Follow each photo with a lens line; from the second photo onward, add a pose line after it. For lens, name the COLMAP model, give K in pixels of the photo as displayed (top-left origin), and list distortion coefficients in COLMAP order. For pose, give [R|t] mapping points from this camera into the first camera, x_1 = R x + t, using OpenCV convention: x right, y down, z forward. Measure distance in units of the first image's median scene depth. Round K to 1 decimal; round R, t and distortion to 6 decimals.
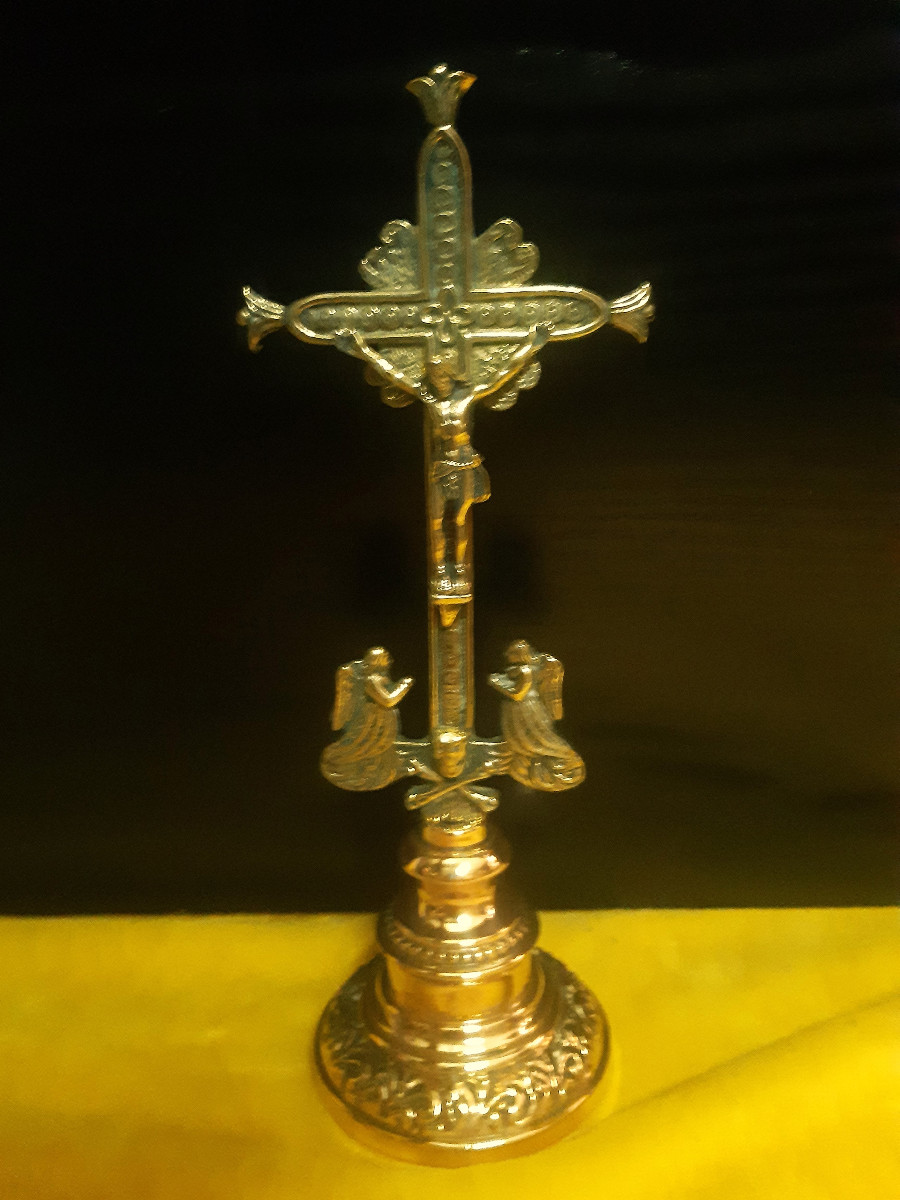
lens RADIAL K [[918.4, 0, 450.0], [0, 918.4, 600.0], [0, 0, 1]] dist [0.000368, -0.001450]
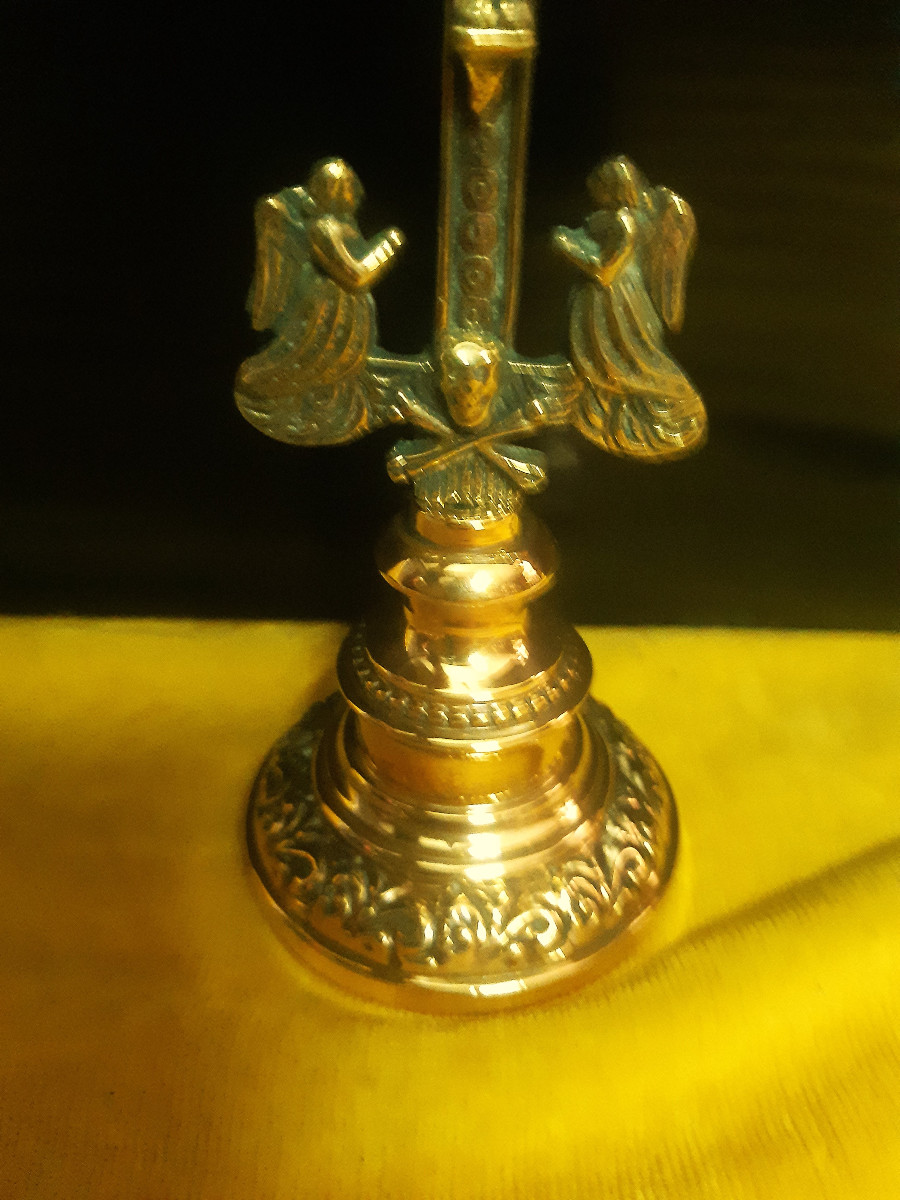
lens RADIAL K [[918.4, 0, 450.0], [0, 918.4, 600.0], [0, 0, 1]] dist [0.000368, -0.001450]
pose [[0.999000, 0.032678, 0.030528, -0.024760], [-0.041065, 0.940627, 0.336948, 0.106910], [-0.017705, -0.337865, 0.941028, 0.448898]]
